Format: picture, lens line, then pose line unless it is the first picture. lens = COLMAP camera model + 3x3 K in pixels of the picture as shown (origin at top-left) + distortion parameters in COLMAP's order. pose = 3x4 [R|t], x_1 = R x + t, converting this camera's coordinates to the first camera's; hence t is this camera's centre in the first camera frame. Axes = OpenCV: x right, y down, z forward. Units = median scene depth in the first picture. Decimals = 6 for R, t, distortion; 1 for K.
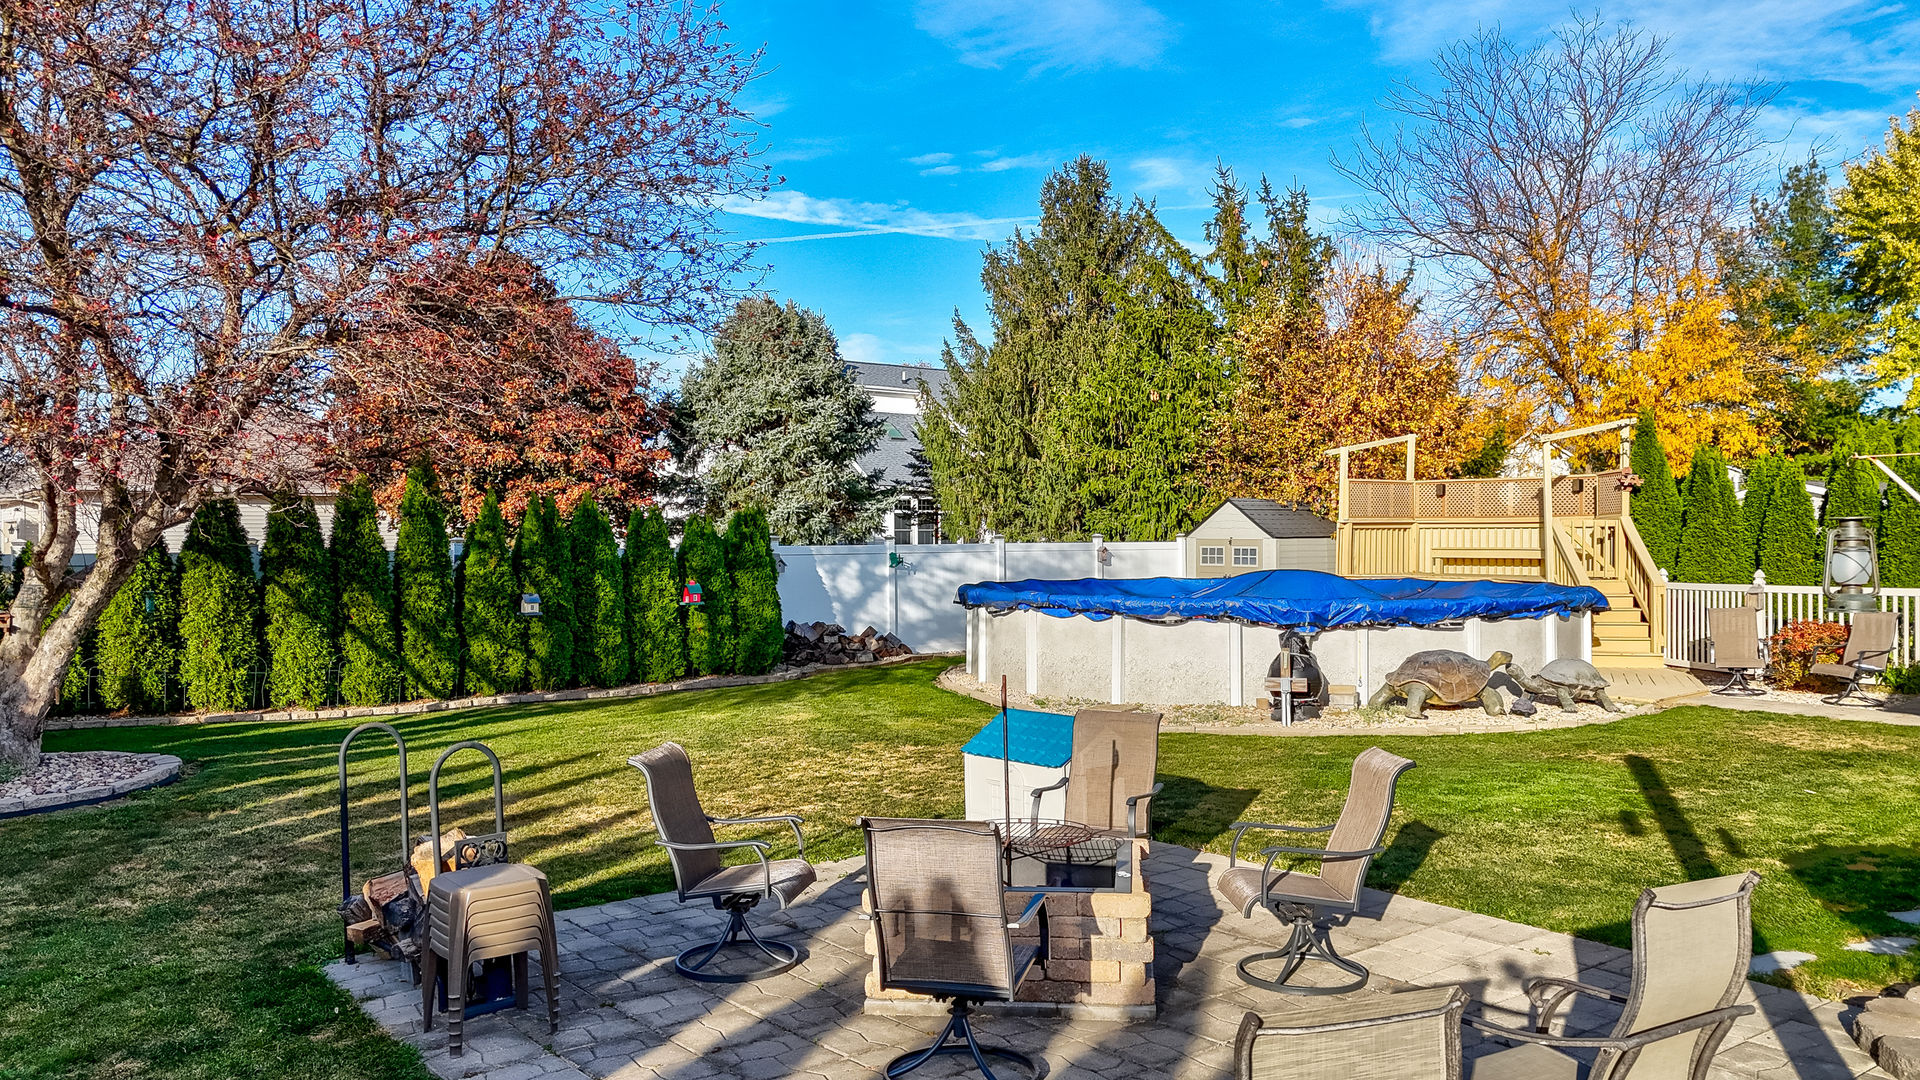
lens RADIAL K [[1449.9, 0, 960.0], [0, 1449.9, 540.0], [0, 0, 1]] dist [0.068952, -0.038571]
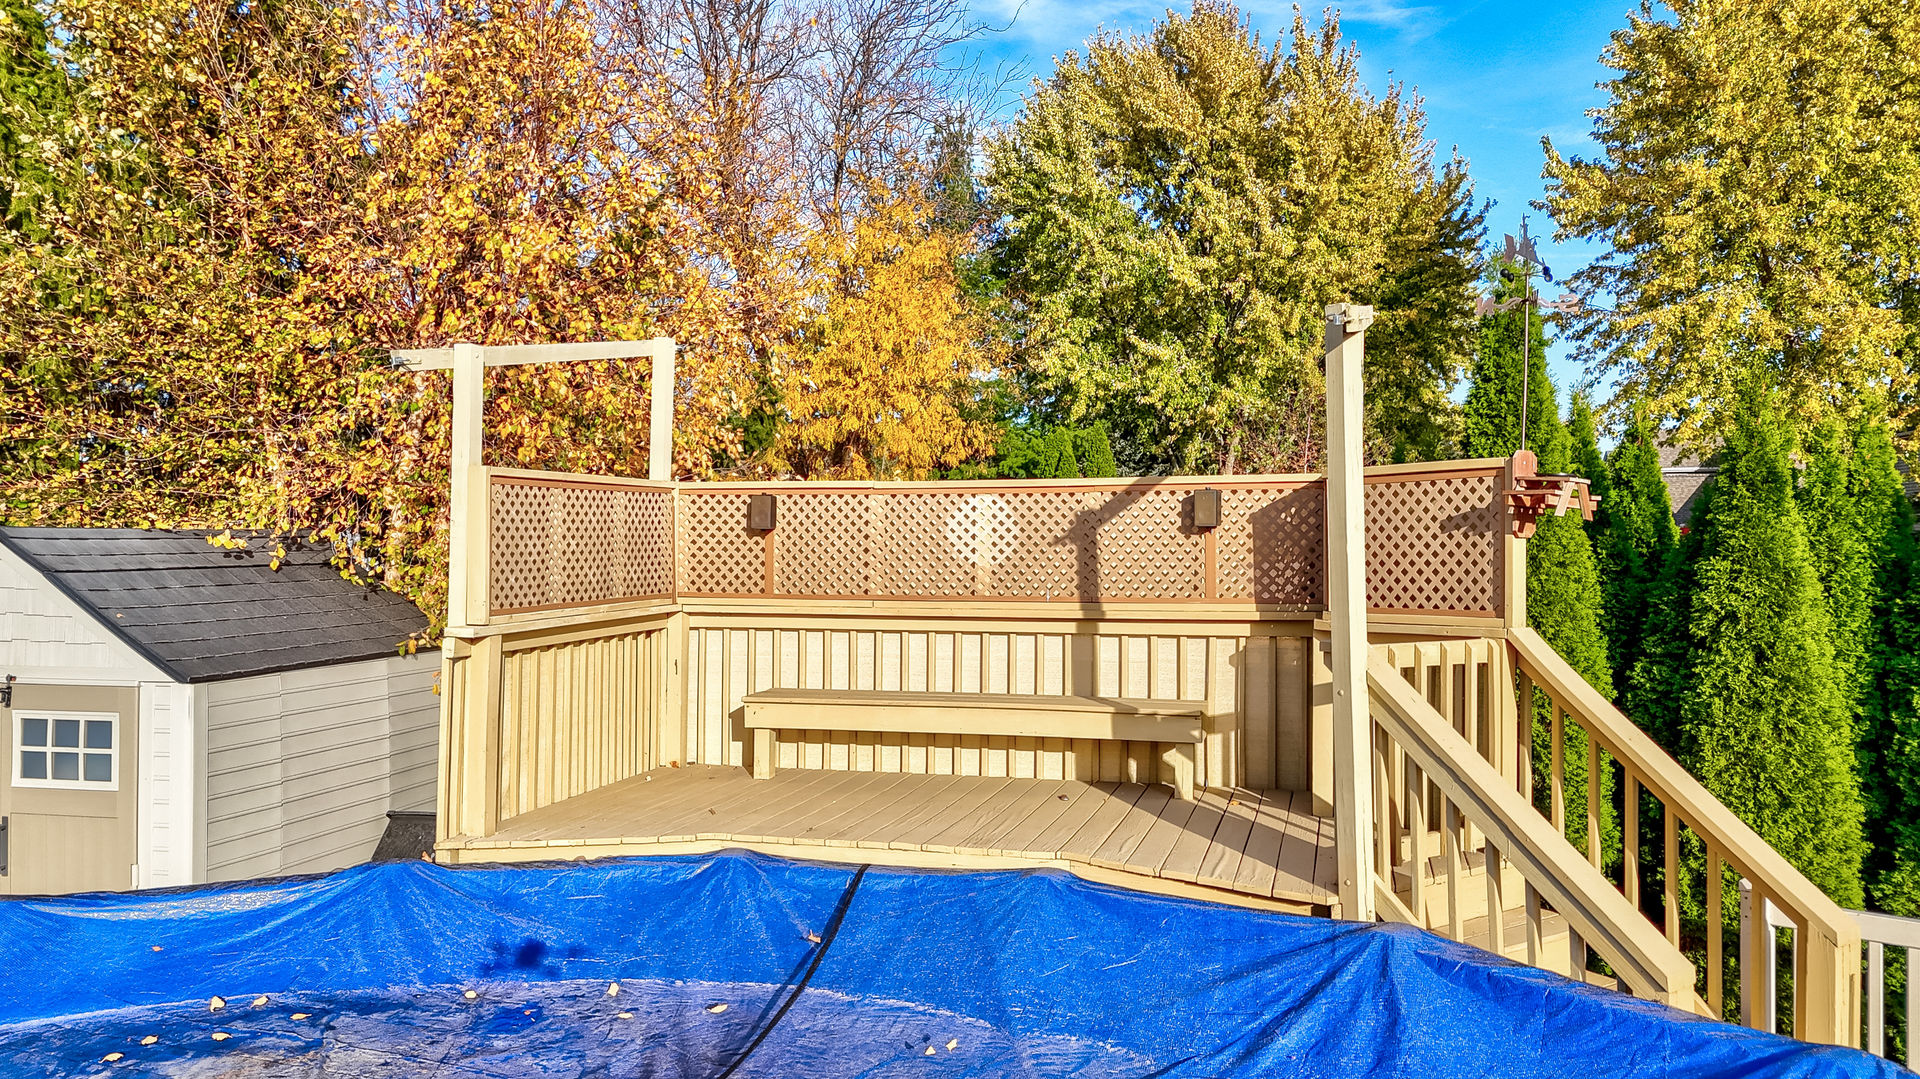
lens RADIAL K [[1449.9, 0, 960.0], [0, 1449.9, 539.5], [0, 0, 1]] dist [0.068952, -0.038571]
pose [[0.797897, 0.002212, 0.602790, 0.161088], [0.001525, 0.999983, -0.005689, -0.025014], [-0.602792, 0.005458, 0.797880, 0.676516]]
